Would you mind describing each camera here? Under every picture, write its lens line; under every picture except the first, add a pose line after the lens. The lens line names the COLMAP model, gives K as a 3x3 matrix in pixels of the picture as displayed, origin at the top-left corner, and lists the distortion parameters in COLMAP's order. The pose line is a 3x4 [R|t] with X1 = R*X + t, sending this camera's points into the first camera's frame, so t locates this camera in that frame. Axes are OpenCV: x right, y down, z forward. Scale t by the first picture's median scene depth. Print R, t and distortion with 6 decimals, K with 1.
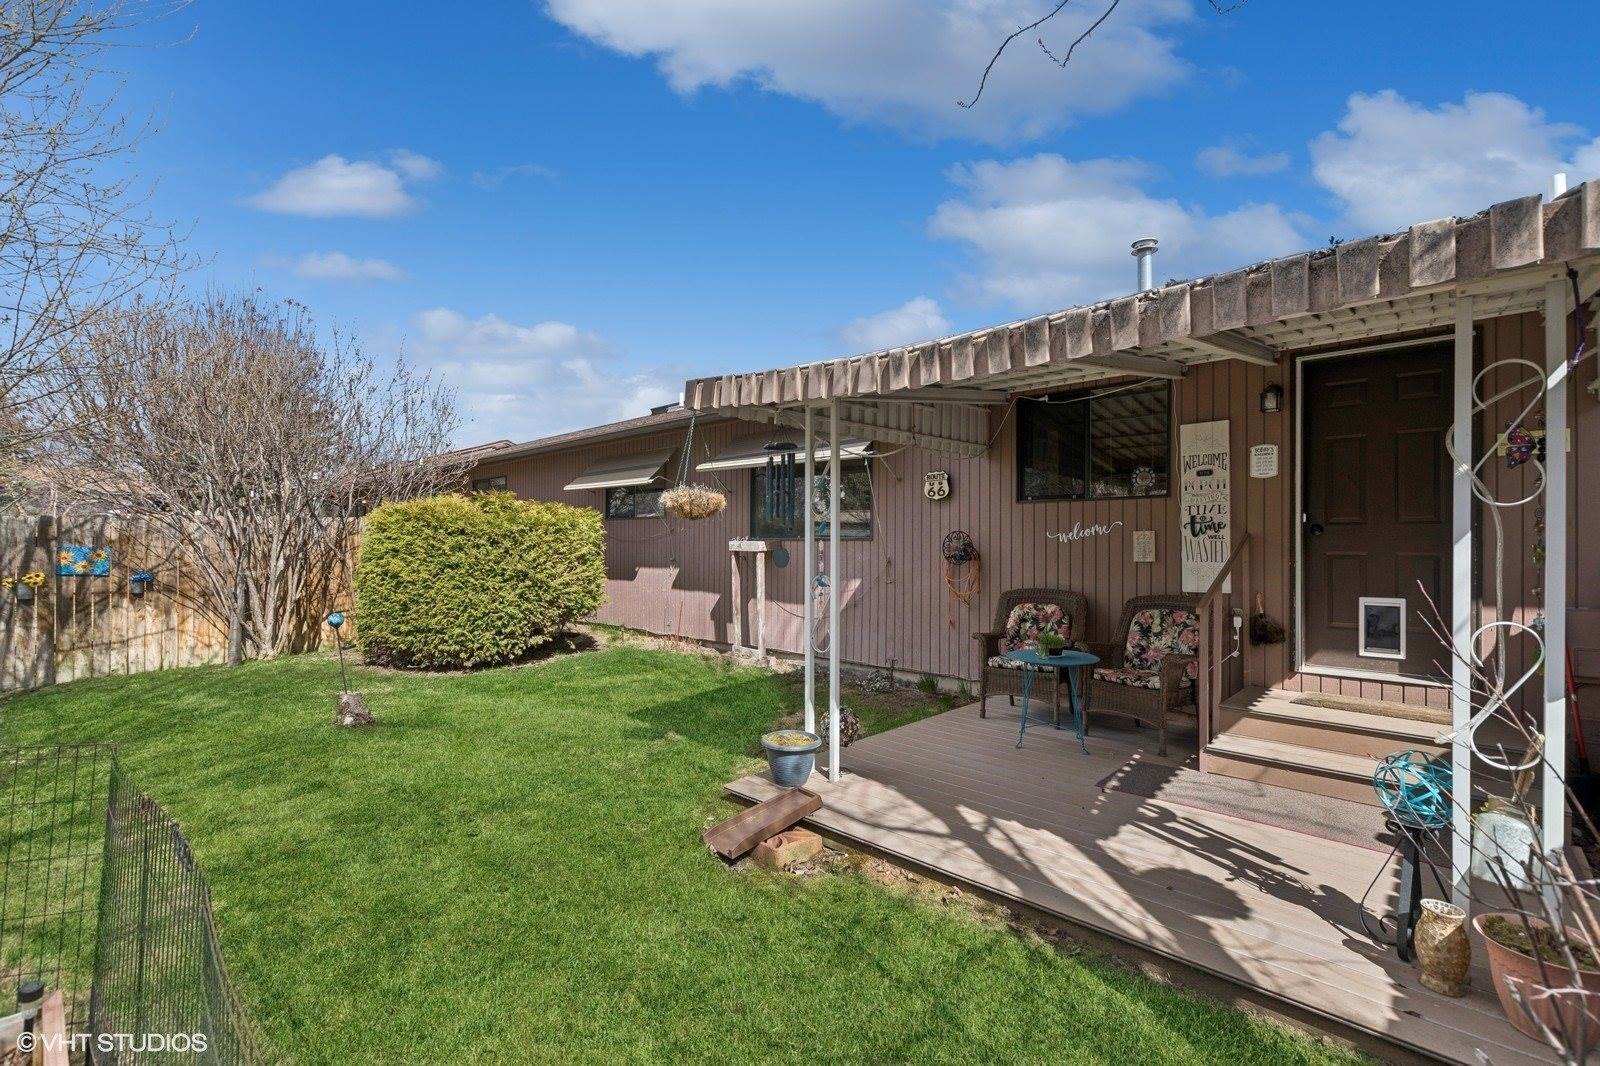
lens RADIAL K [[695.6, 0, 795.3], [0, 695.6, 541.4], [0, 0, 1]] dist [0.002719, 0.000218]
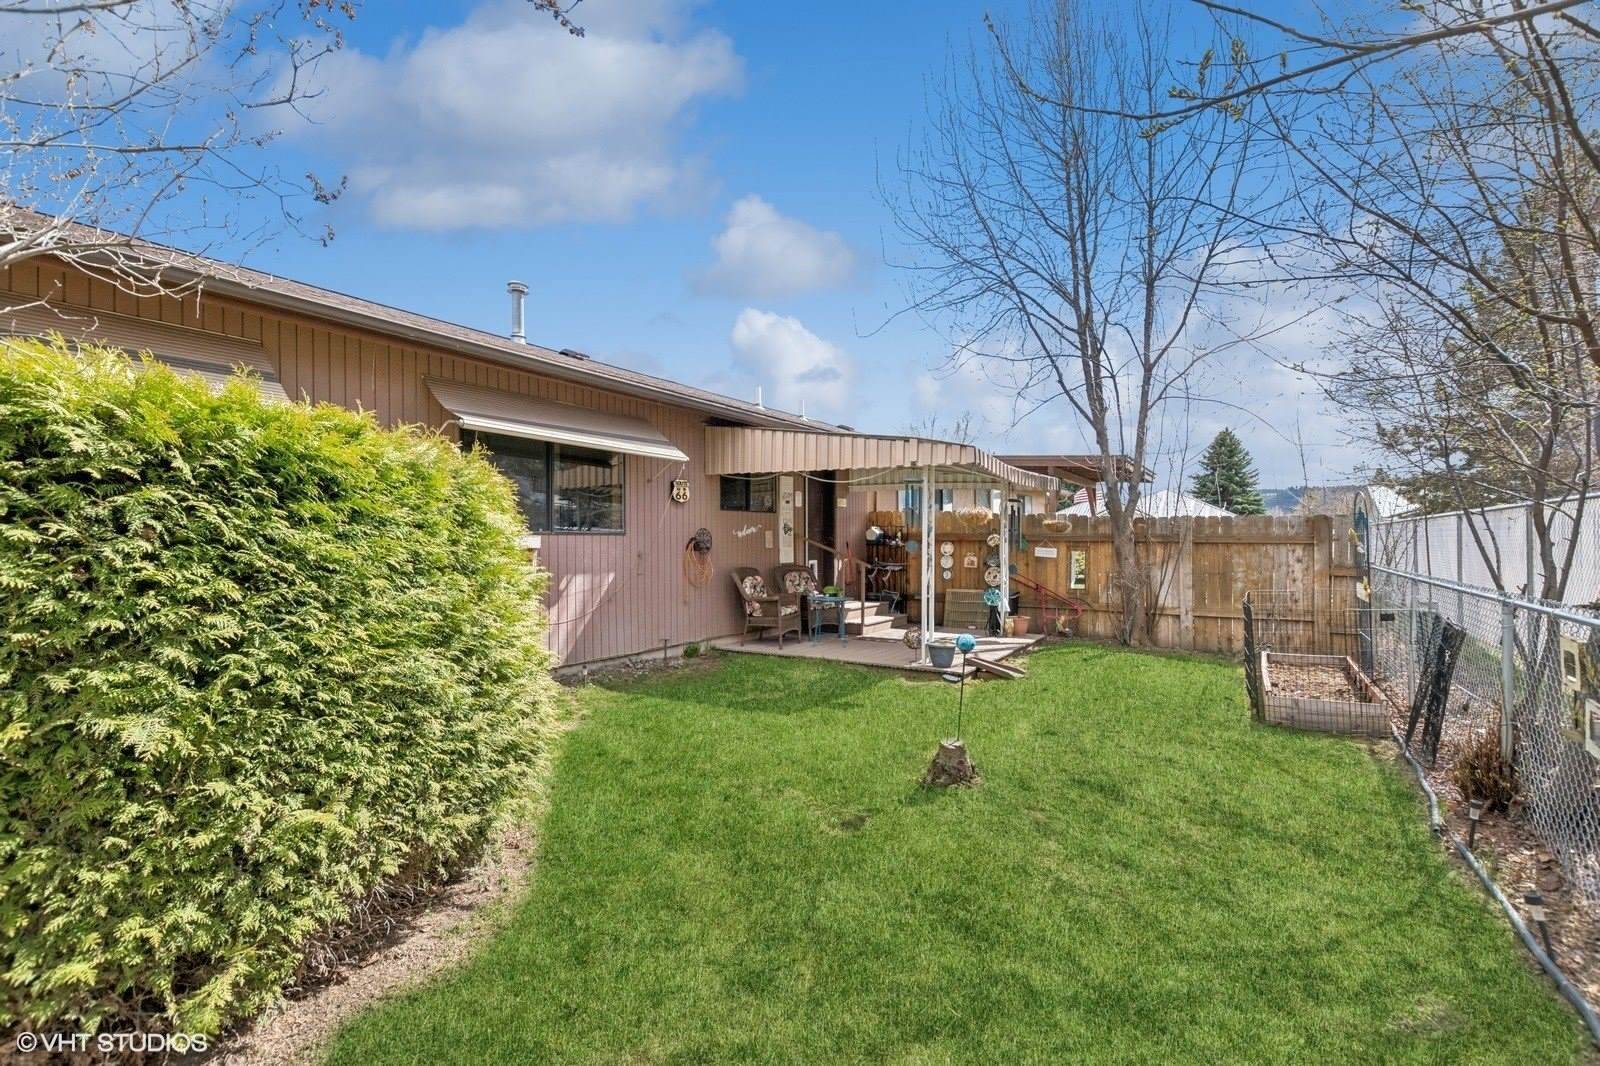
lens RADIAL K [[695.6, 0, 795.3], [0, 695.6, 541.4], [0, 0, 1]] dist [0.002719, 0.000218]
pose [[-0.169294, -0.002414, 0.985563, -1.176559], [0.000523, 0.999997, 0.002539, 0.006852], [-0.985566, 0.000946, -0.169292, 1.141377]]
